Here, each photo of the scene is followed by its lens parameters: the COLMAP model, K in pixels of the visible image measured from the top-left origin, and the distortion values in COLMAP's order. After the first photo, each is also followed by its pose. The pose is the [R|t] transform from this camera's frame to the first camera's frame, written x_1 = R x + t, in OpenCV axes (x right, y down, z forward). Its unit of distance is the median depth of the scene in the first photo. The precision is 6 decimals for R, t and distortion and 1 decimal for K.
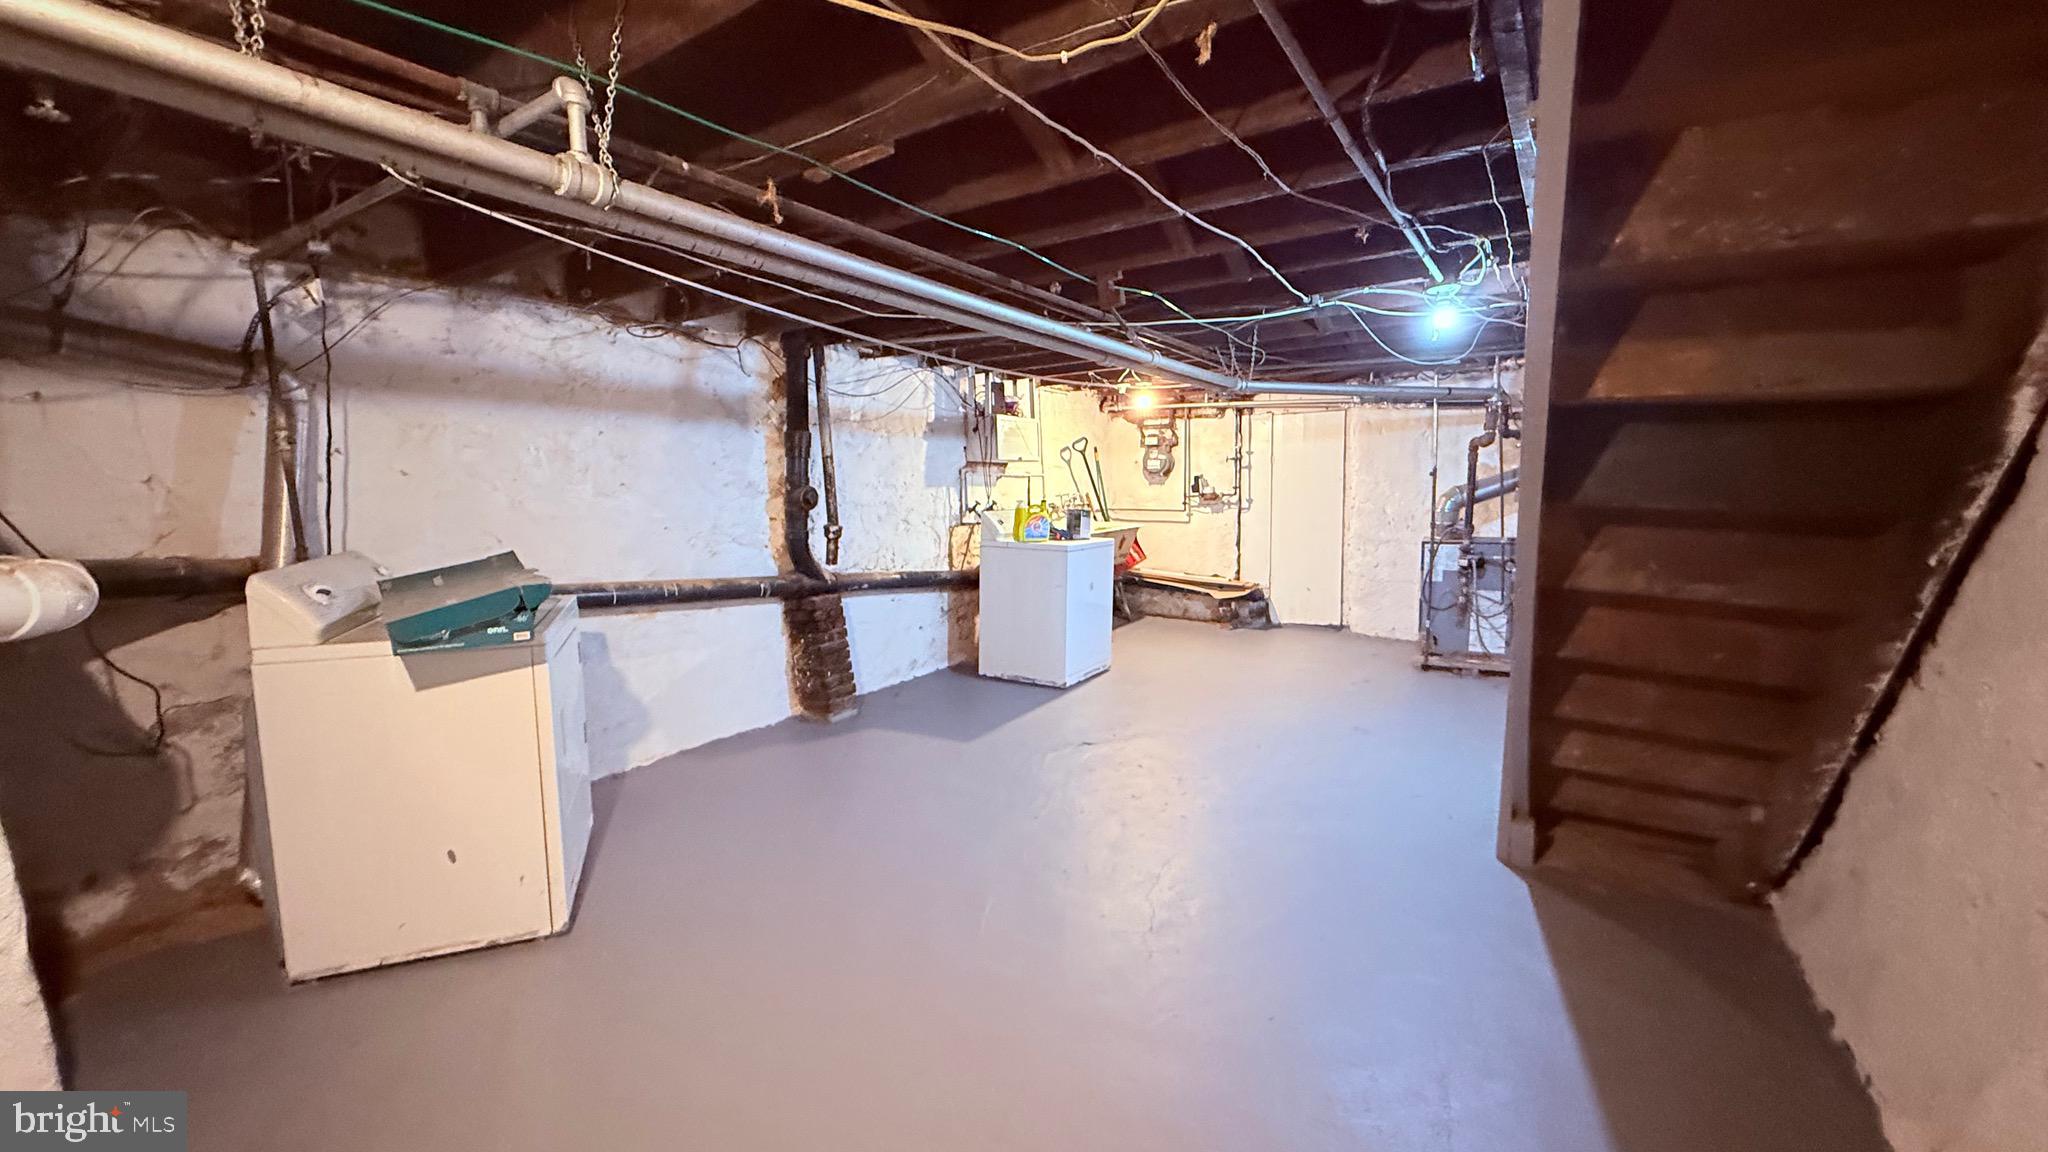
lens RADIAL K [[816.3, 0, 1018.3], [0, 816.3, 577.6], [0, 0, 1]] dist [-0.000297, 0.000043]
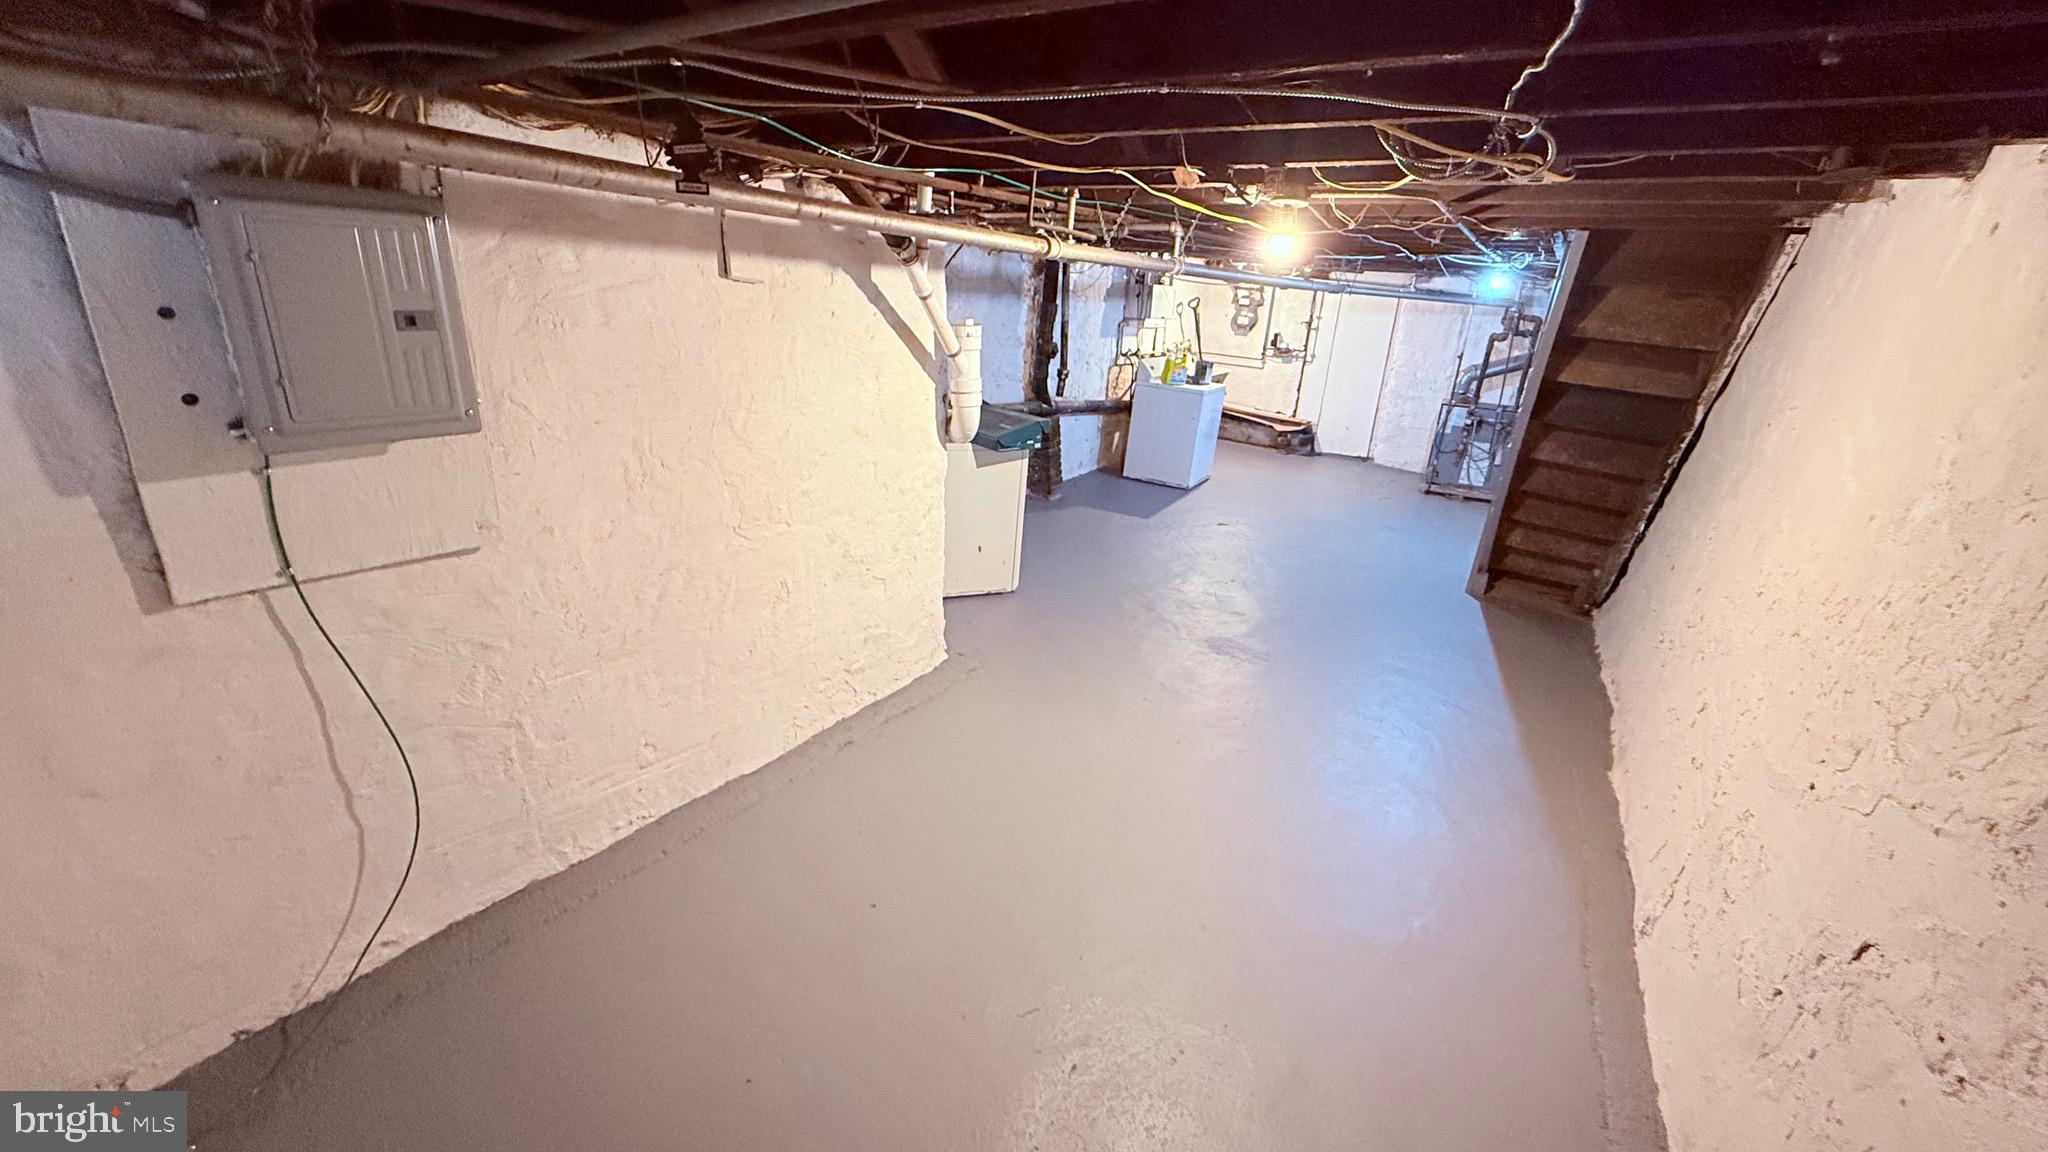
lens RADIAL K [[816.3, 0, 1018.3], [0, 816.3, 577.6], [0, 0, 1]] dist [-0.000297, 0.000043]
pose [[0.996928, 0.062985, 0.046559, -0.287955], [-0.072323, 0.968450, 0.238484, -0.036908], [-0.030069, -0.241119, 0.970030, -0.427545]]
